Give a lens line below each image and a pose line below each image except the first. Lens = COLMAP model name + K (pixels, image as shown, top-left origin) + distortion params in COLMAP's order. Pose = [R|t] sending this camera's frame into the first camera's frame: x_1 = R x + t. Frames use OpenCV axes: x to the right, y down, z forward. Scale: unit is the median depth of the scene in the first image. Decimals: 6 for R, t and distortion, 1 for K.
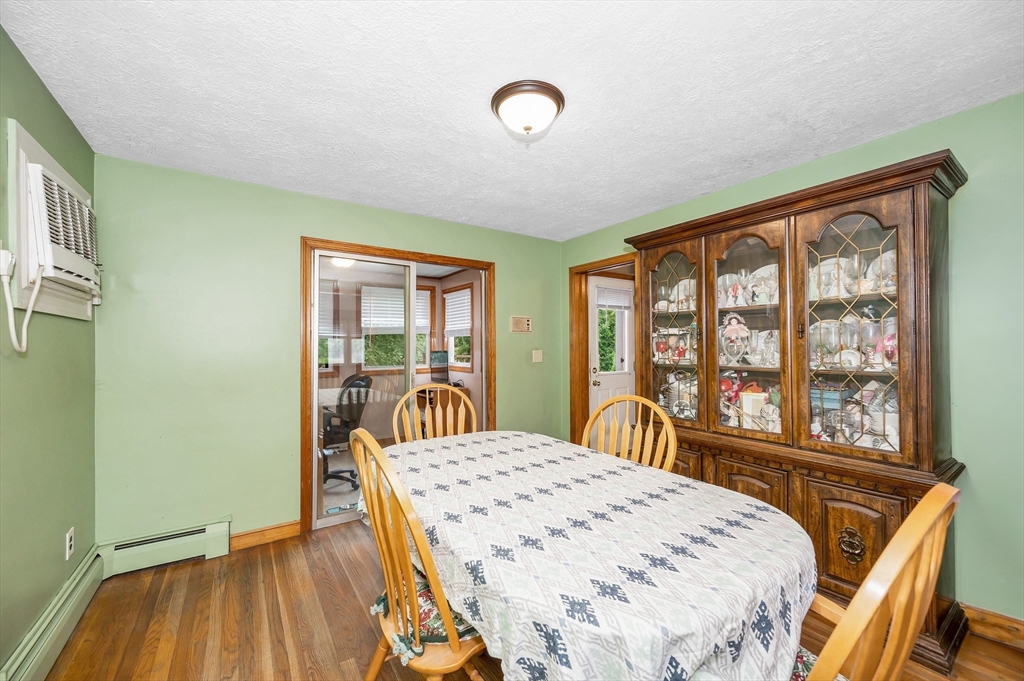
lens RADIAL K [[407.6, 0, 512.0], [0, 407.6, 340.5], [0, 0, 1]] dist [0.000164, 0.000034]
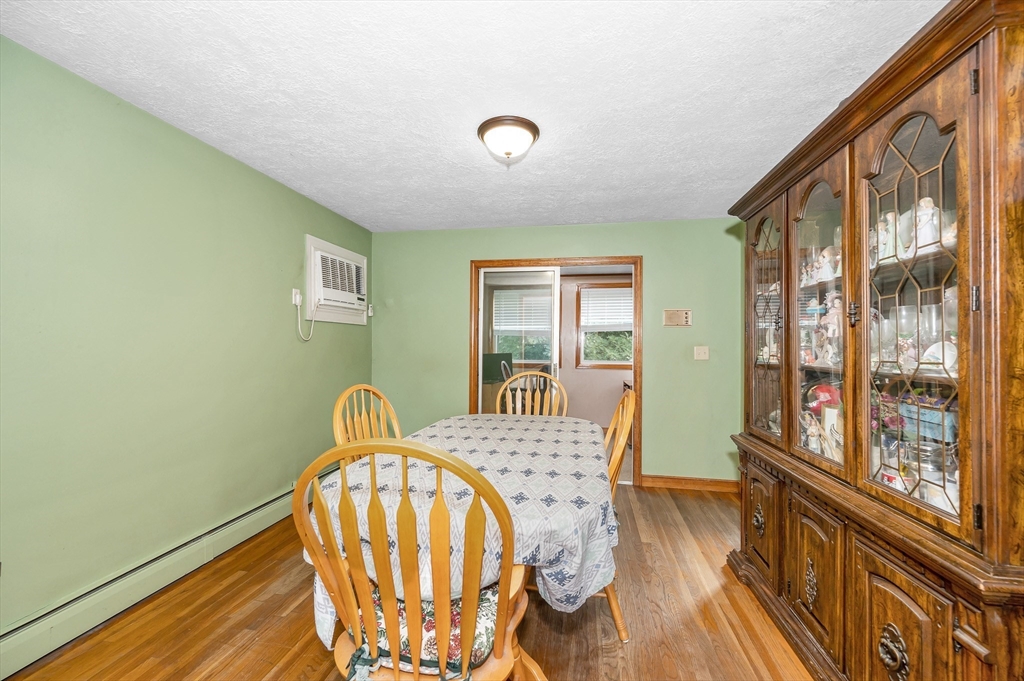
lens RADIAL K [[412.1, 0, 512.0], [0, 412.1, 340.5], [0, 0, 1]] dist [-0.000550, 0.000021]
pose [[0.716040, 0.000551, -0.698059, 0.826882], [-0.000022, 1.000000, 0.000767, 0.022357], [0.698059, -0.000533, 0.716040, 0.138213]]
